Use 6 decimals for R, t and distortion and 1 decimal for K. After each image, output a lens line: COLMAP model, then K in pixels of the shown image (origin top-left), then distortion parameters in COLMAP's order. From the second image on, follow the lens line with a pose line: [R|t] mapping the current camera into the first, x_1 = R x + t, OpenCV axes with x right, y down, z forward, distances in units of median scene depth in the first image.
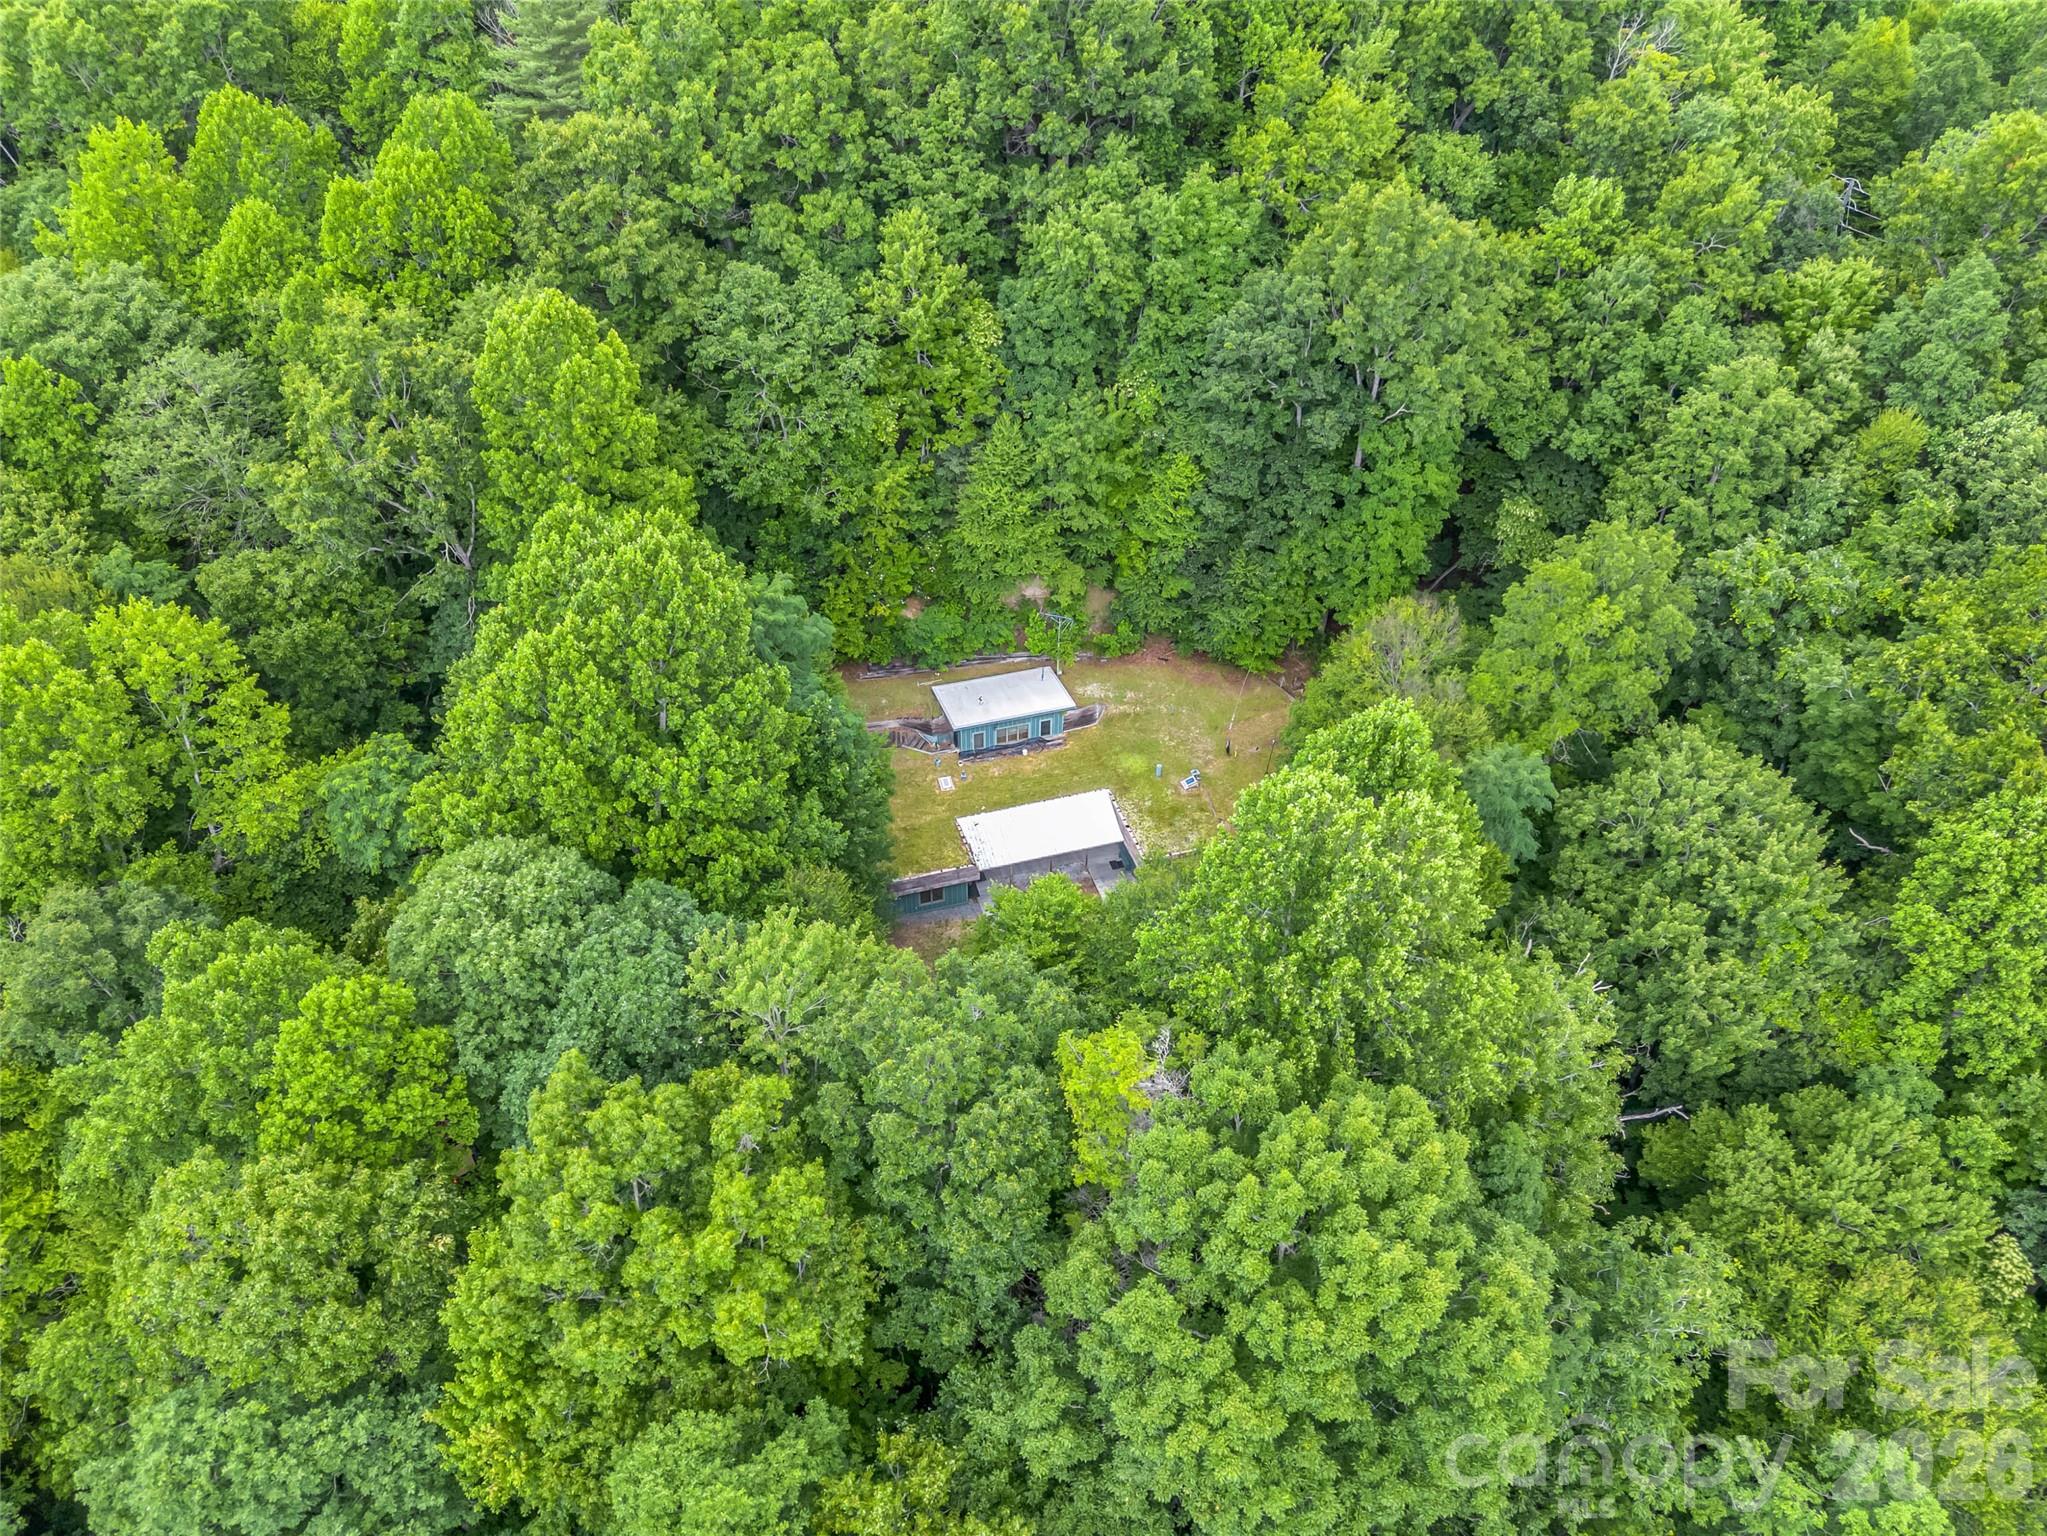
lens RADIAL K [[1405.4, 0, 1023.7], [0, 1405.4, 761.4], [0, 0, 1]] dist [0.056955, -0.036089]
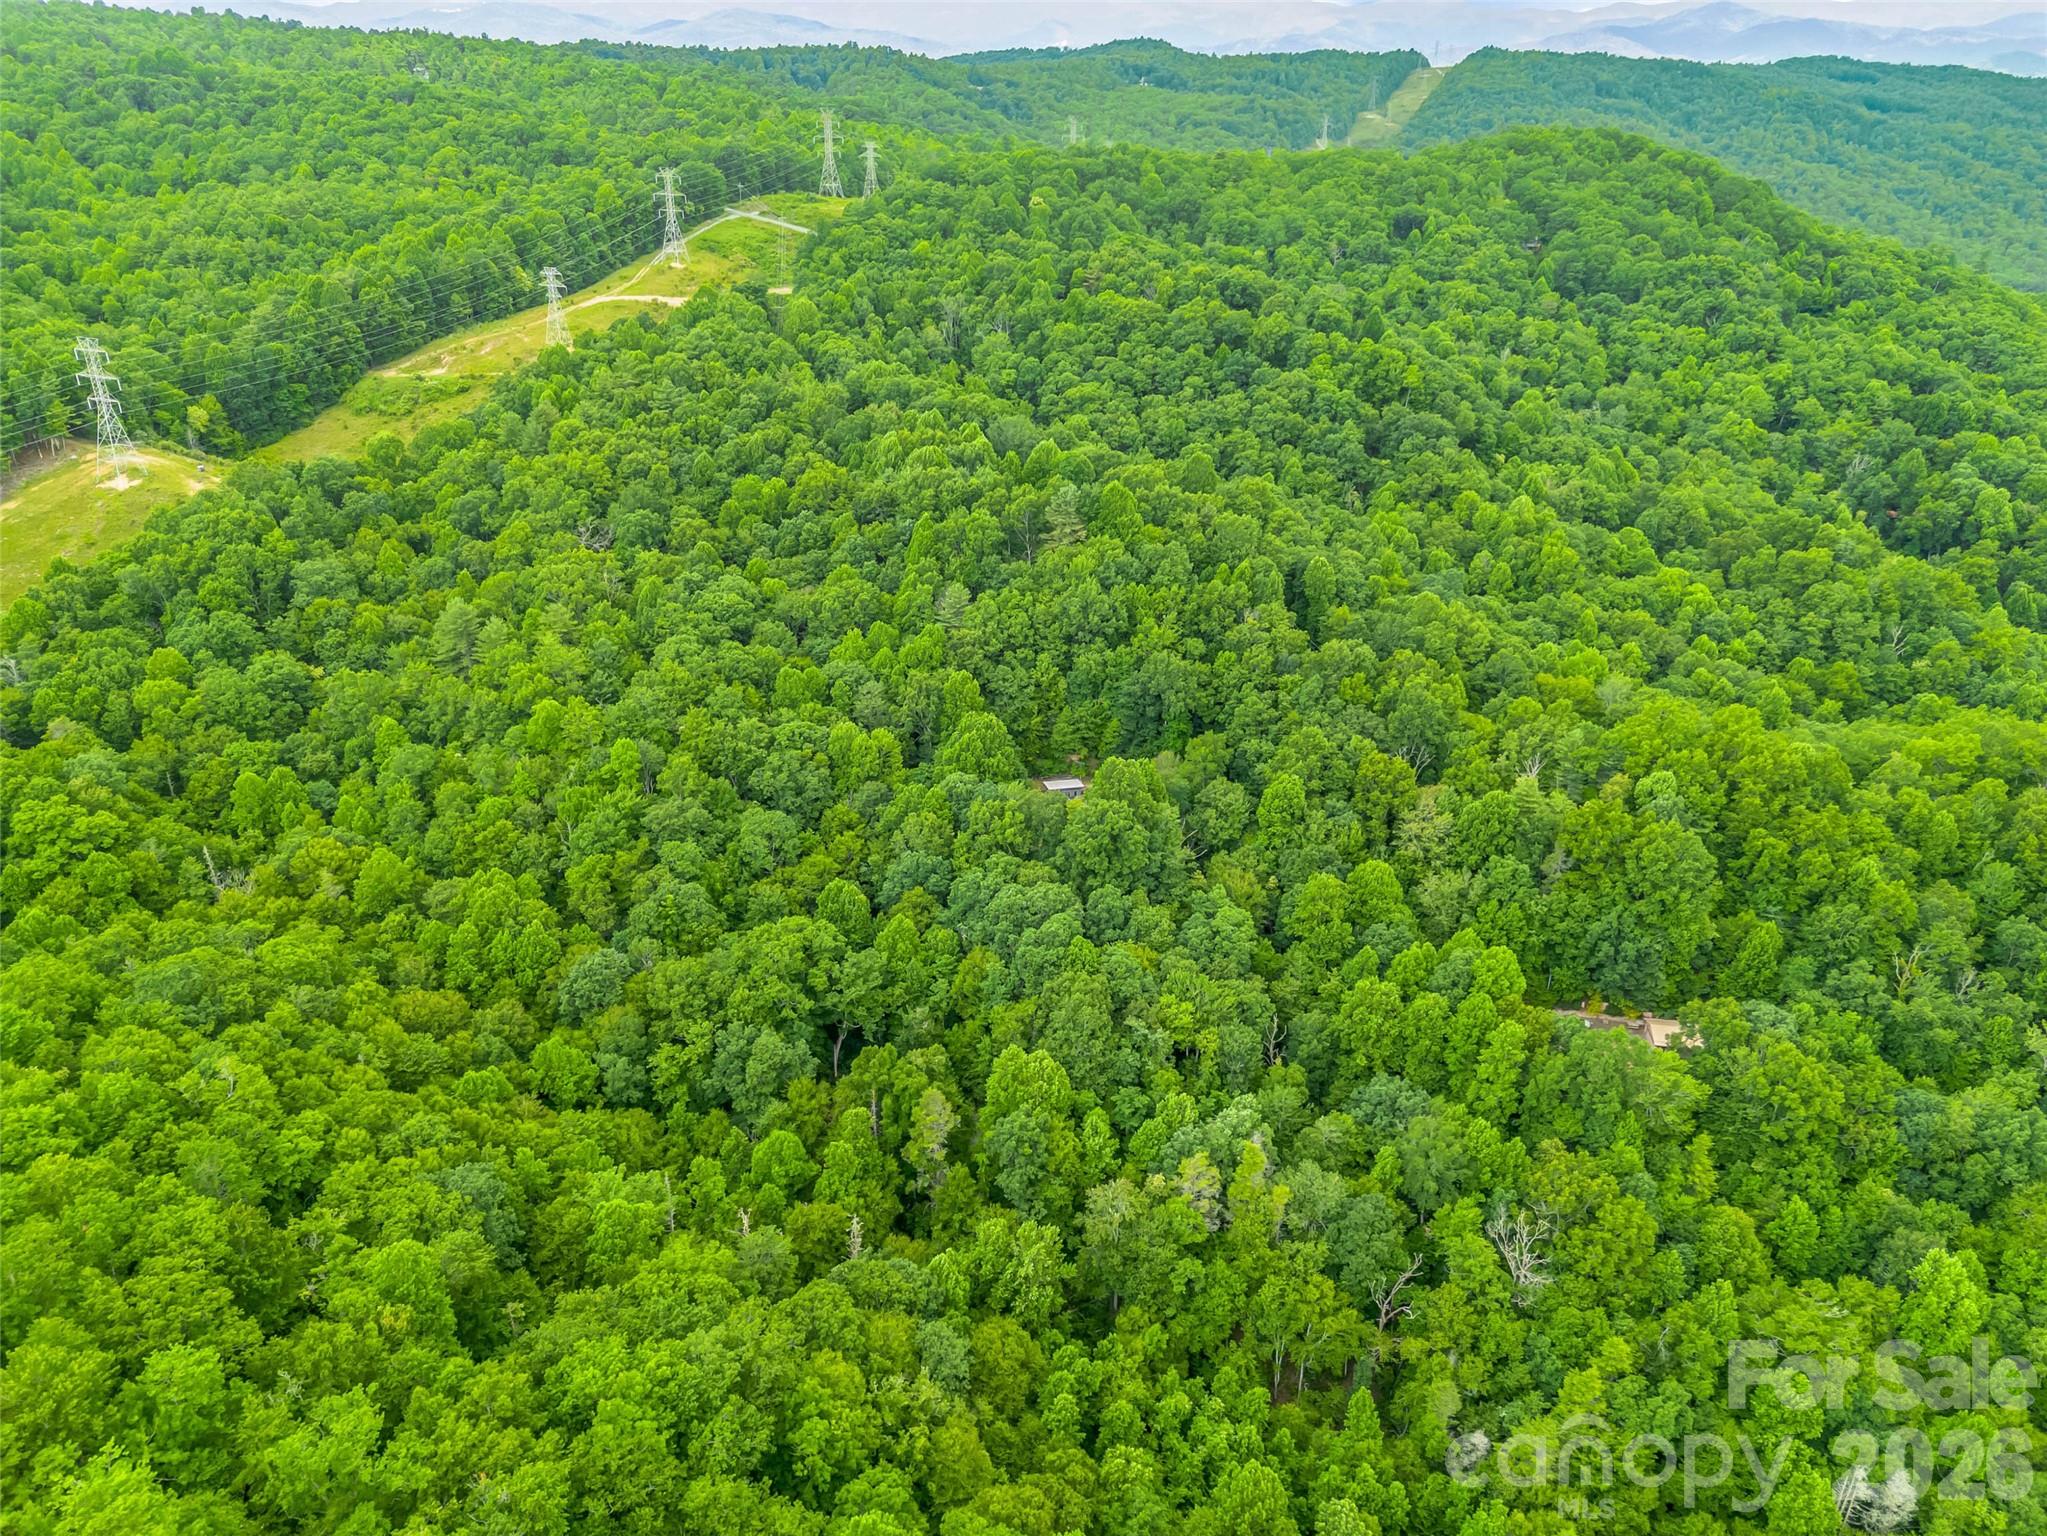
lens RADIAL K [[1405.4, 0, 1024.3], [0, 1405.4, 769.0], [0, 0, 1]] dist [0.056955, -0.036089]
pose [[0.996747, 0.037593, -0.071295, 0.150370], [-0.054995, 0.963873, -0.260622, 0.916740], [0.058922, 0.263695, 0.962805, -2.613083]]
